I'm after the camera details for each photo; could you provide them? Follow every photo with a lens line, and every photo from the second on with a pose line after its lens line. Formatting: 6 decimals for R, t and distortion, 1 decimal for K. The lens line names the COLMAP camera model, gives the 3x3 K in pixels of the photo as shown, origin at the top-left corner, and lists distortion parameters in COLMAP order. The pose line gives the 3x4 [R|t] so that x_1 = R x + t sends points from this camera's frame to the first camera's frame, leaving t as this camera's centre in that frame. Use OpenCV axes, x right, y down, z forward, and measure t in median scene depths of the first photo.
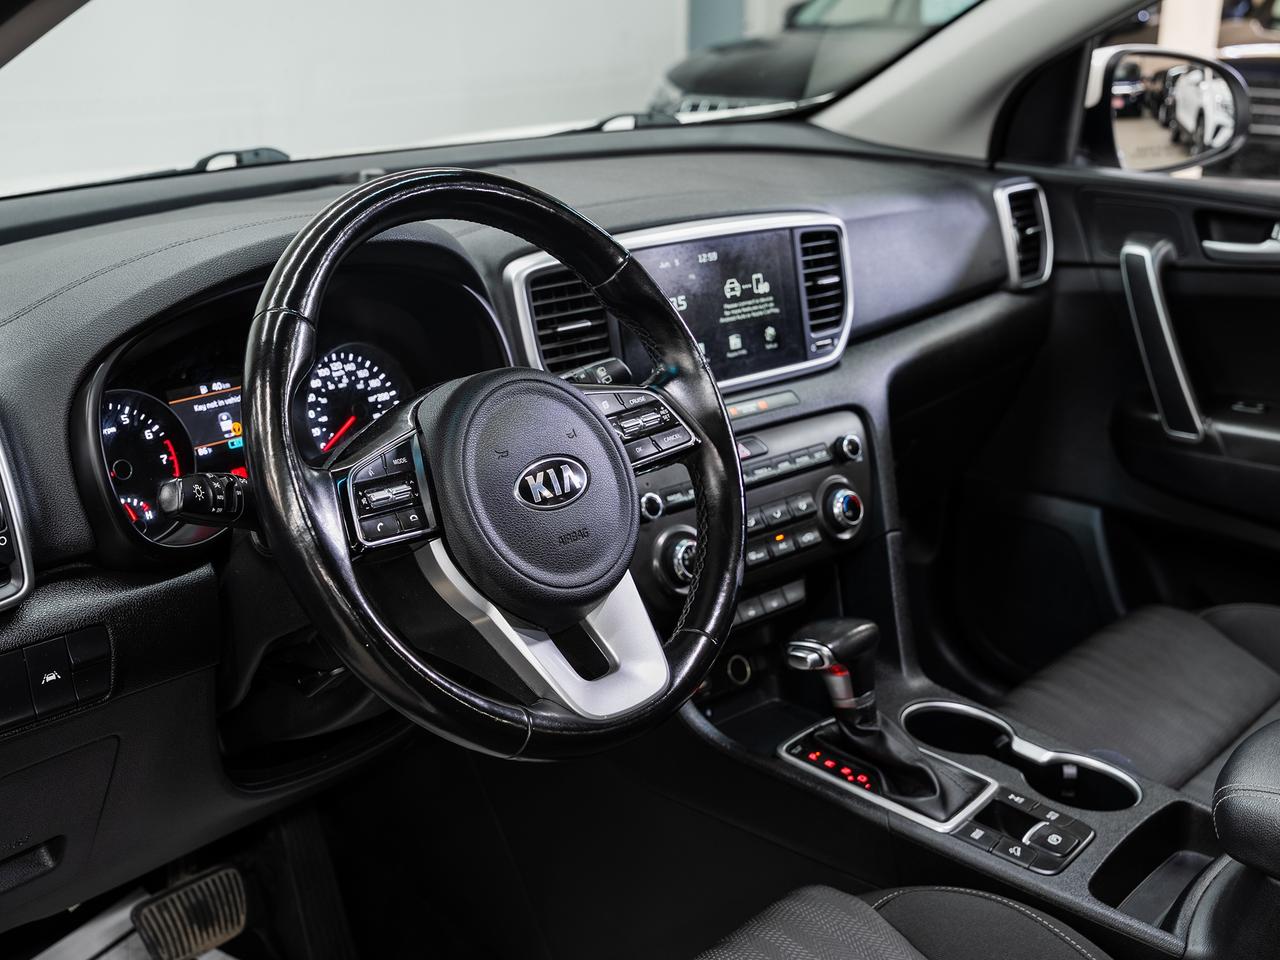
lens RADIAL K [[1552.2, 0, 640.0], [0, 1552.2, 480.0], [0, 0, 1]] dist [-0.004119, -0.002699]
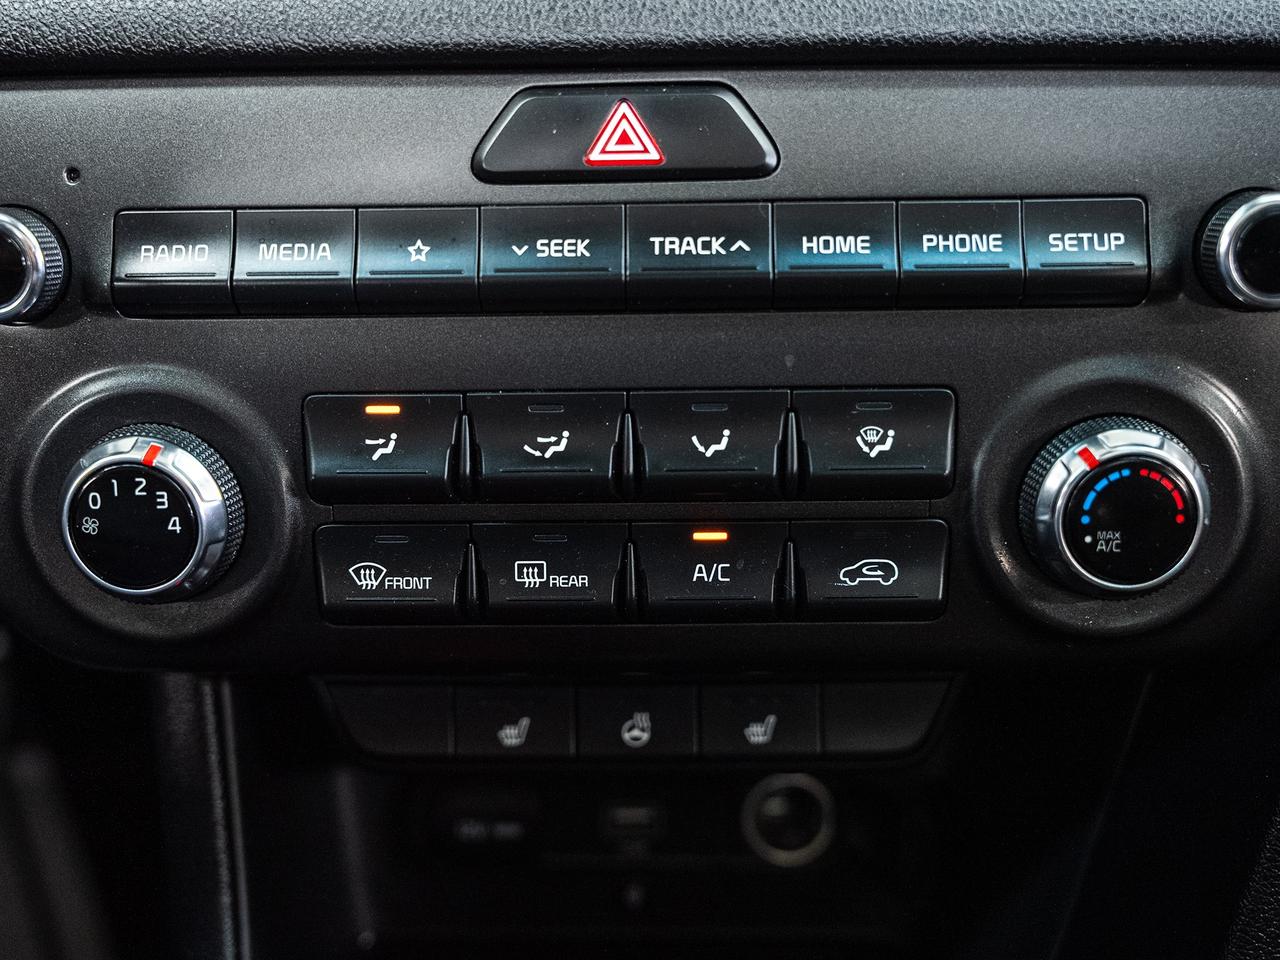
lens RADIAL K [[1517.5, 0, 640.0], [0, 1517.5, 480.0], [0, 0, 1]] dist [0.010799, 0.024423]
pose [[0.705046, 0.359533, -0.611266, 0.221950], [-0.182558, 0.924922, 0.333454, -0.046650], [0.685262, -0.123509, 0.717748, 0.826419]]
